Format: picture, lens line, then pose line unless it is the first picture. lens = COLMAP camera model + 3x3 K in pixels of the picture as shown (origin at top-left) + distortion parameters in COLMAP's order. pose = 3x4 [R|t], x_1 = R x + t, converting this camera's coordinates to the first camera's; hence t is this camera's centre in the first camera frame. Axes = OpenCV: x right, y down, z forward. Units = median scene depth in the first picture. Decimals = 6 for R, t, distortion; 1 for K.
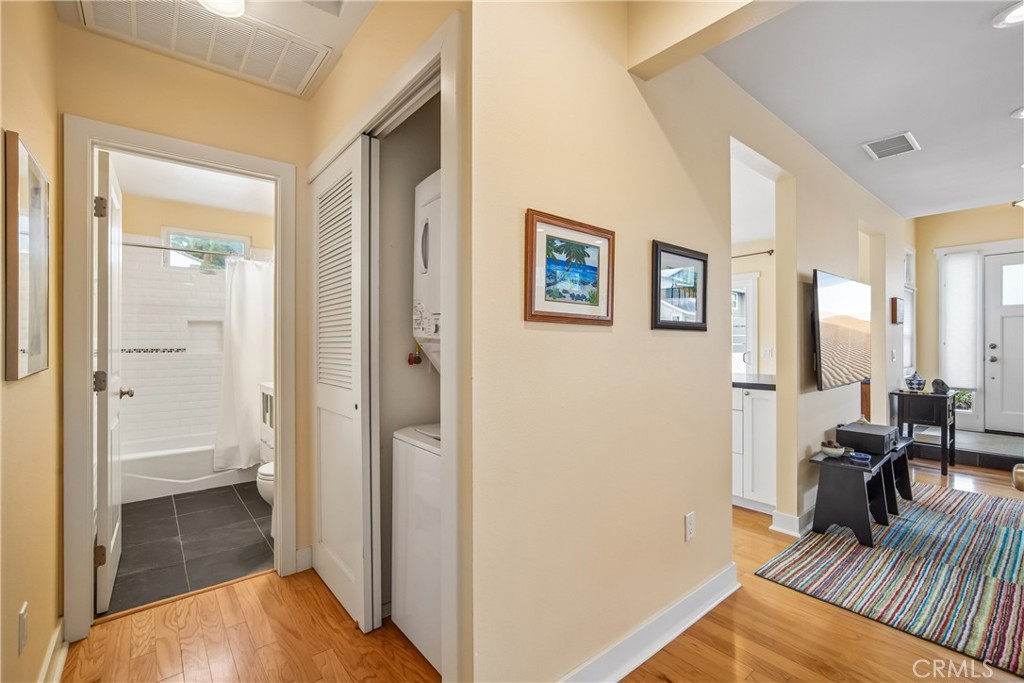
lens RADIAL K [[438.5, 0, 504.7], [0, 438.5, 341.4], [0, 0, 1]] dist [-0.001978, 0.000841]
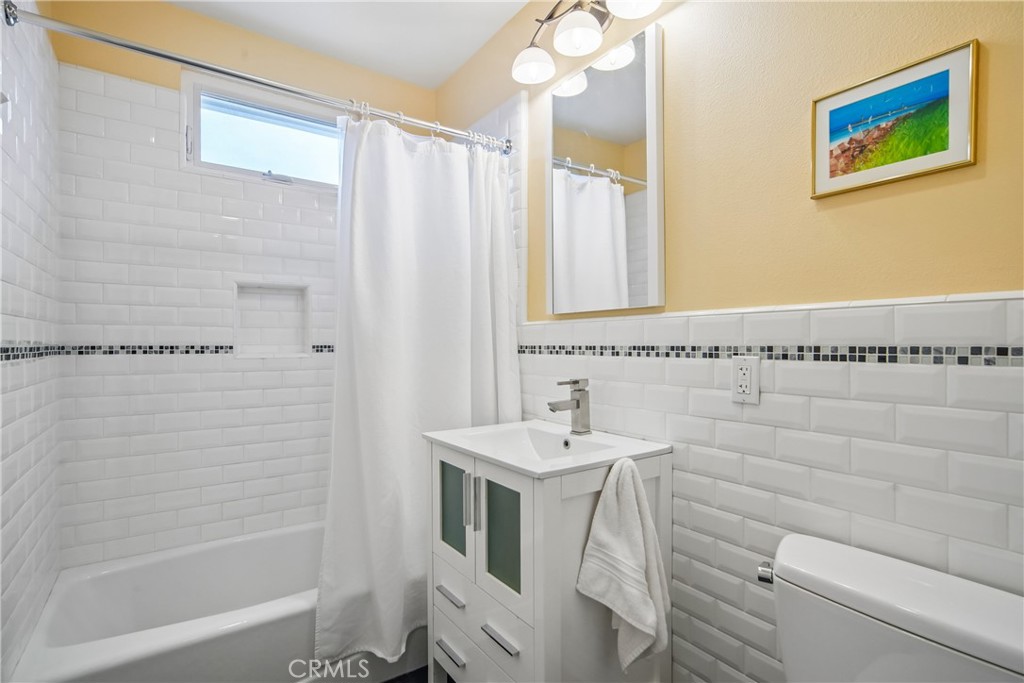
lens RADIAL K [[499.1, 0, 512.3], [0, 499.1, 343.8], [0, 0, 1]] dist [-0.013891, 0.006675]
pose [[0.997732, -0.000355, -0.067313, -0.443500], [0.000398, 1.000000, 0.000624, 0.015801], [0.067313, -0.000649, 0.997732, 0.555667]]
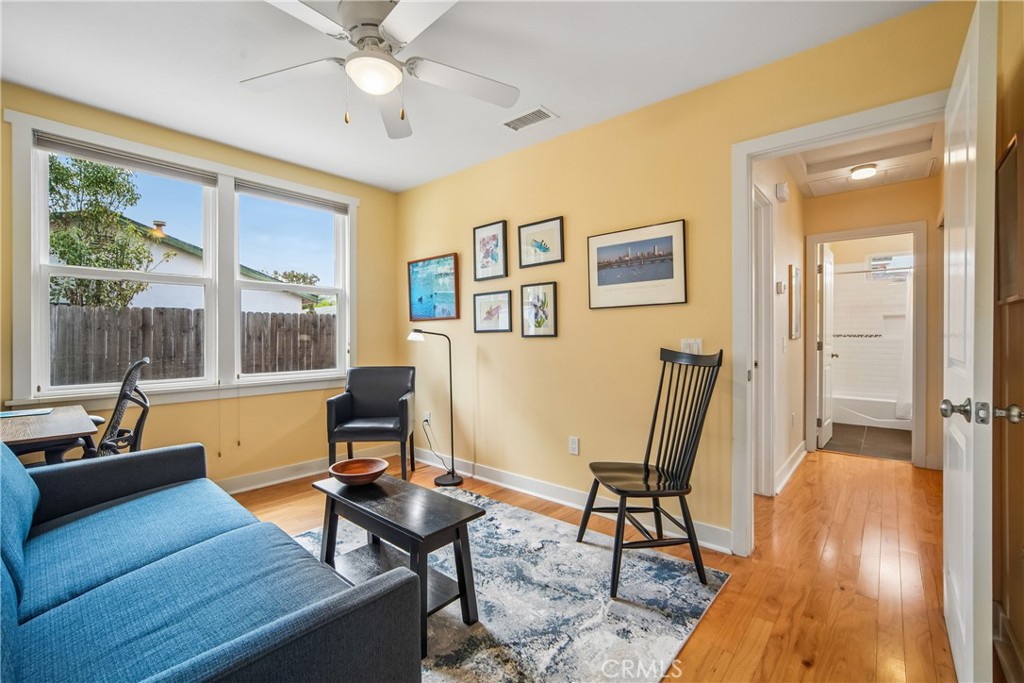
lens RADIAL K [[438.5, 0, 513.5], [0, 438.5, 341.6], [0, 0, 1]] dist [-0.001978, 0.000841]
pose [[0.172988, 0.009444, -0.984879, 0.531865], [0.006411, 0.999922, 0.010714, 0.016938], [0.984903, -0.008168, 0.172914, -0.490095]]
